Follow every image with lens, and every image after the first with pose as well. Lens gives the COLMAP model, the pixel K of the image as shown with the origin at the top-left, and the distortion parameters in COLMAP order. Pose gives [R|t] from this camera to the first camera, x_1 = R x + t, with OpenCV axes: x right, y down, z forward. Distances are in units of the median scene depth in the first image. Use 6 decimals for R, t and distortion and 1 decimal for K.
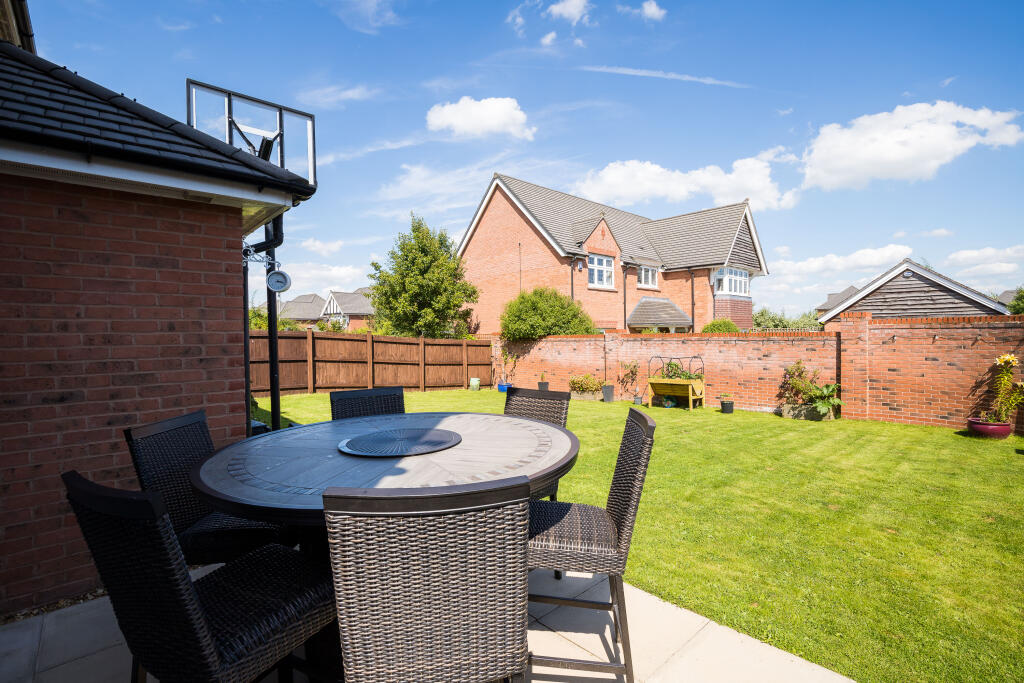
lens RADIAL K [[467.8, 0, 512.0], [0, 467.8, 341.5], [0, 0, 1]] dist [-0.032527, 0.000148]
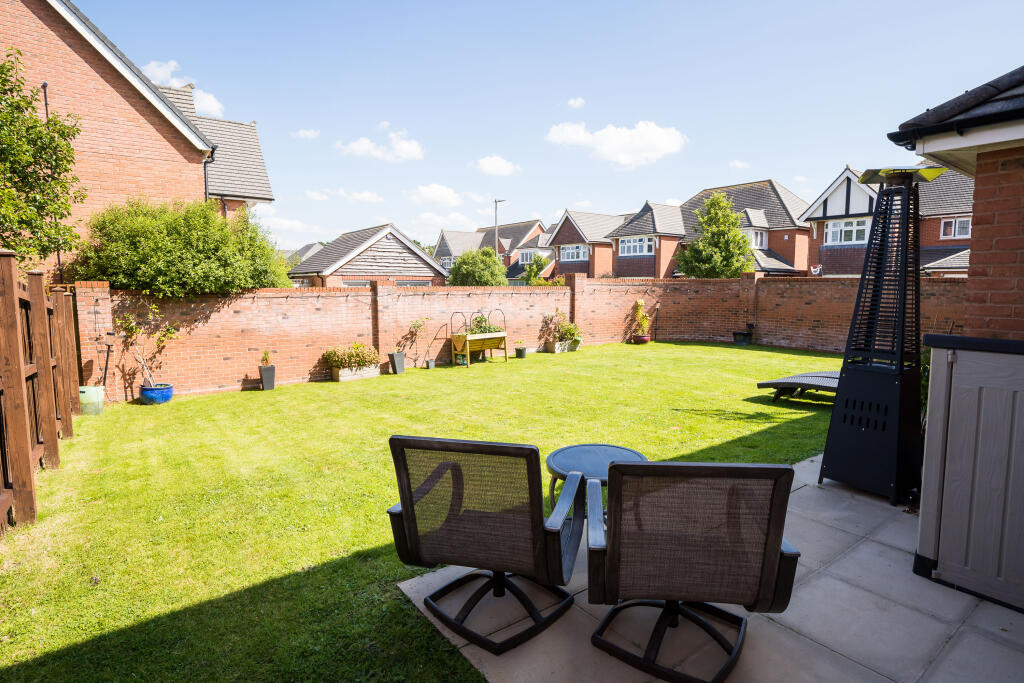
lens RADIAL K [[532.6, 0, 512.0], [0, 532.6, 341.5], [0, 0, 1]] dist [-0.002488, -0.000251]
pose [[0.109709, -0.097249, 0.989195, -0.575146], [0.009206, 0.995259, 0.096825, -0.008148], [-0.993921, -0.001516, 0.110084, 0.612833]]
